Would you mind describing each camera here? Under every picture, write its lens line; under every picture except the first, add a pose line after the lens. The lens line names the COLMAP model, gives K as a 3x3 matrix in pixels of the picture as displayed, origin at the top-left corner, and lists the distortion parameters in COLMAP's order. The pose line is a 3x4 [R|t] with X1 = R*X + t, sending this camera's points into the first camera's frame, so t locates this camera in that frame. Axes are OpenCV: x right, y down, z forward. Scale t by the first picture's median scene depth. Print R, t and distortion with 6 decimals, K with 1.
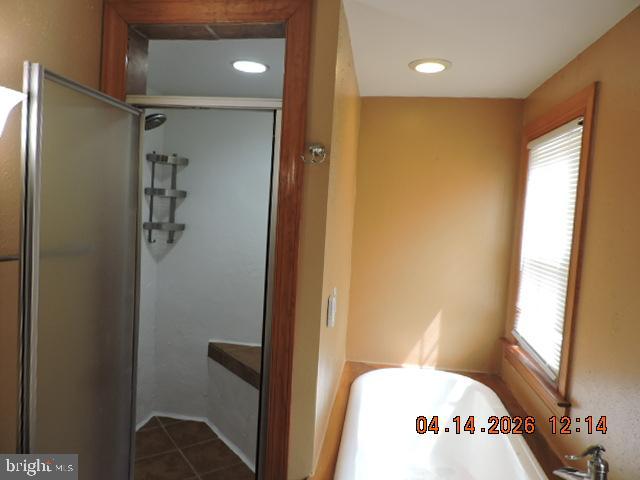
lens RADIAL K [[458.5, 0, 317.2], [0, 458.5, 239.0], [0, 0, 1]] dist [-0.023949, 0.007105]
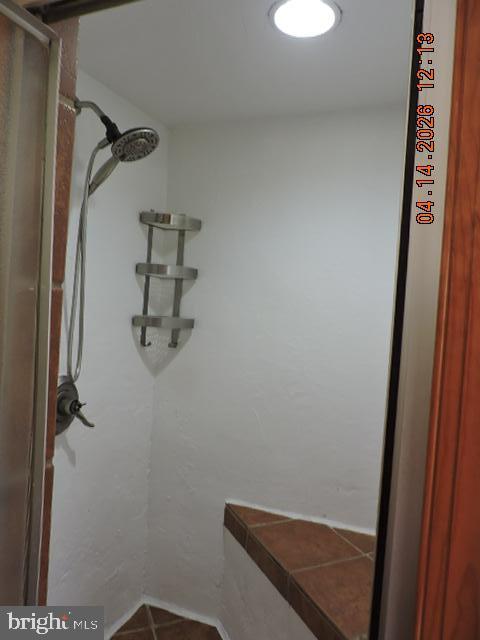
lens RADIAL K [[458.5, 0, 238.0], [0, 458.5, 319.4], [0, 0, 1]] dist [-0.023949, 0.007105]
pose [[0.971378, 0.013882, -0.237132, -0.072987], [-0.023617, 0.998989, -0.038263, -0.008606], [0.236361, 0.042768, 0.970724, 0.377961]]
